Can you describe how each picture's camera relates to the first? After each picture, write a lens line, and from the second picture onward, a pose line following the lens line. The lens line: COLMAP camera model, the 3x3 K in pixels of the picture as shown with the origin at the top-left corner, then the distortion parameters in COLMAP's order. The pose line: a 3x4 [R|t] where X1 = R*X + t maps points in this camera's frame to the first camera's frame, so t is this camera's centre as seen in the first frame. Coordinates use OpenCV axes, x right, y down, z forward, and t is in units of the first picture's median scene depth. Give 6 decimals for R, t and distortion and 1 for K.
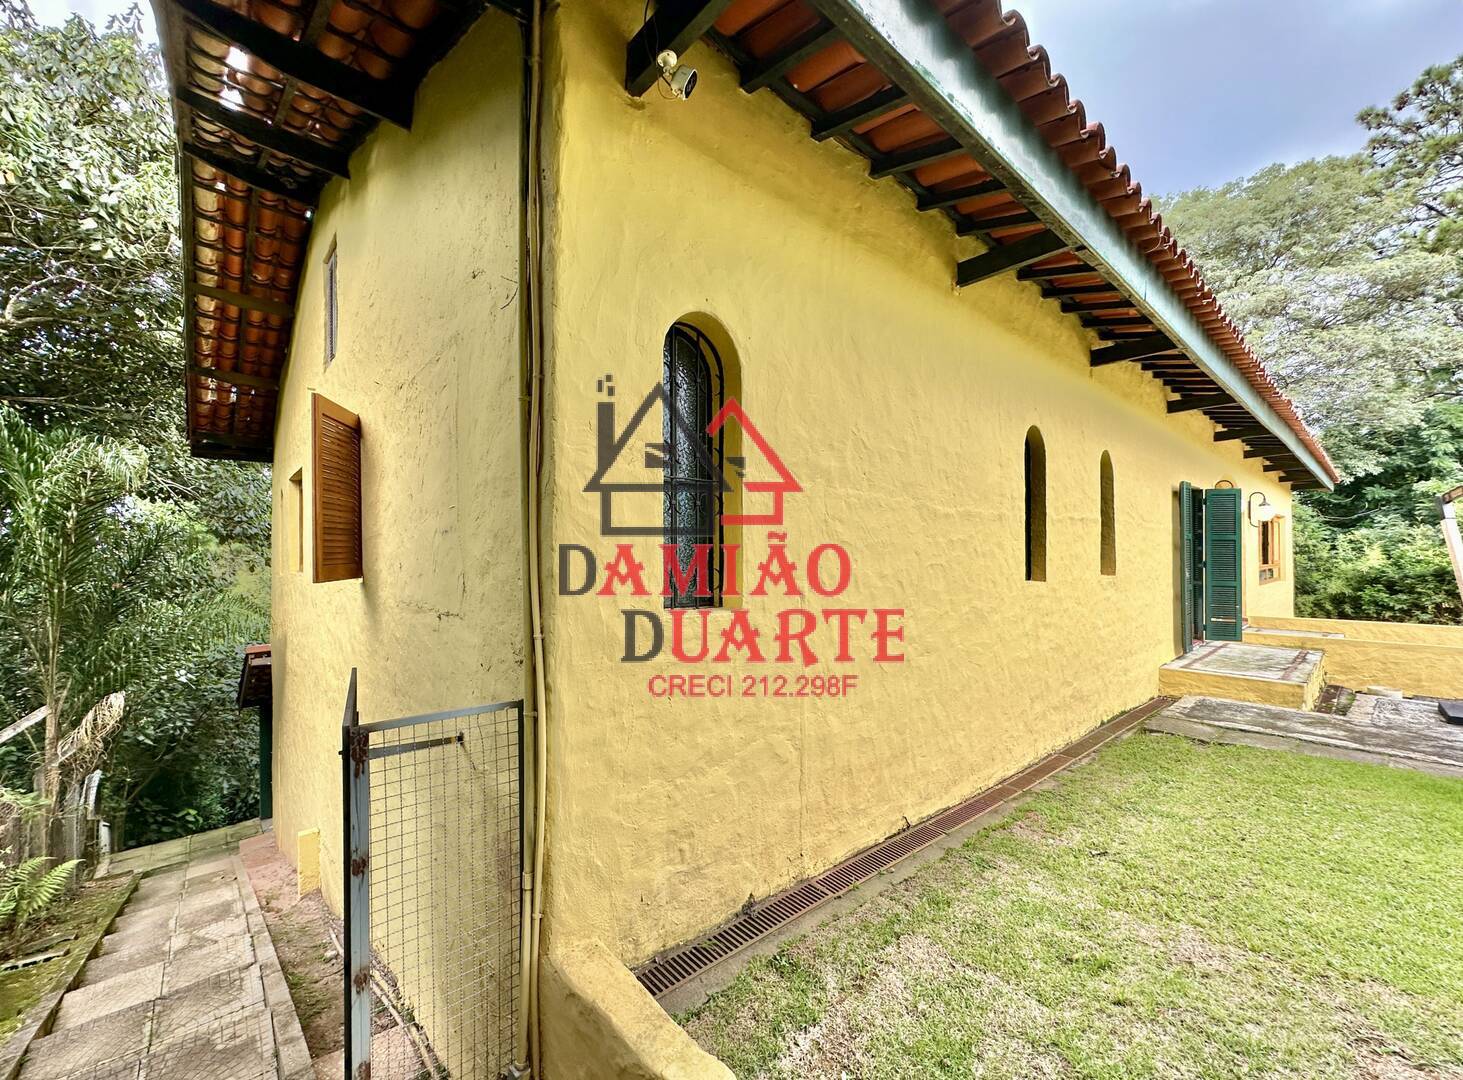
lens RADIAL K [[606.5, 0, 732.8], [0, 606.5, 550.7], [0, 0, 1]] dist [-0.003889, -0.000613]
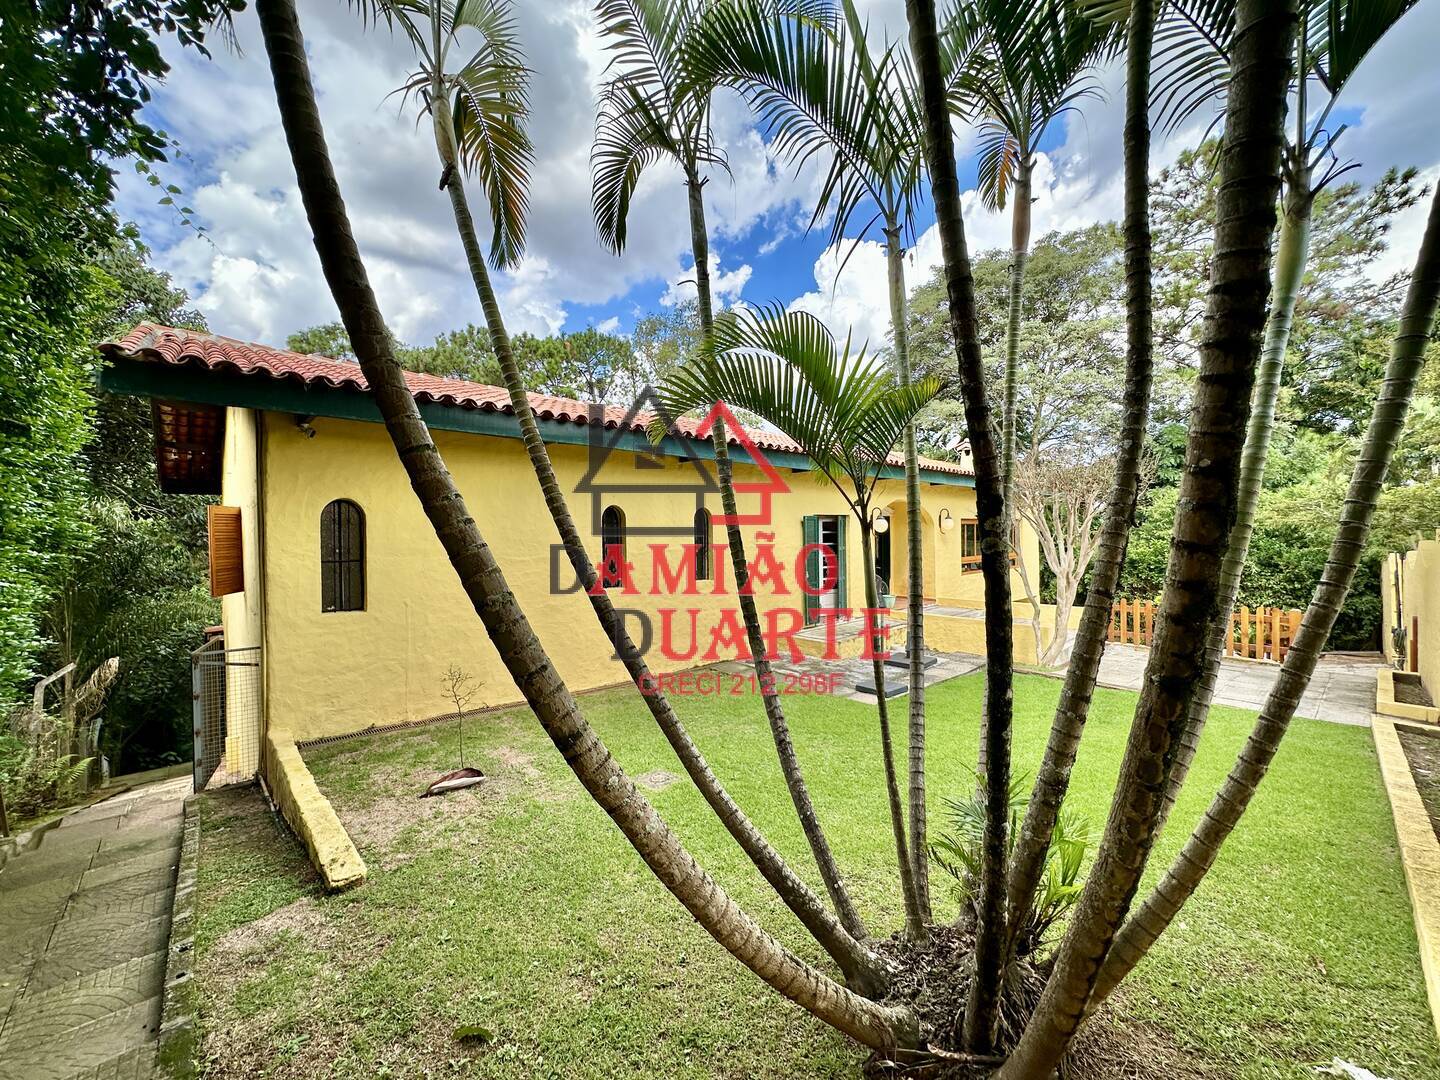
lens RADIAL K [[587.5, 0, 730.8], [0, 587.5, 540.3], [0, 0, 1]] dist [-0.002141, -0.000164]
pose [[0.999735, -0.007062, 0.021916, 0.449484], [0.006648, 0.999799, 0.018900, -0.072302], [-0.022045, -0.018749, 0.999581, -0.449095]]
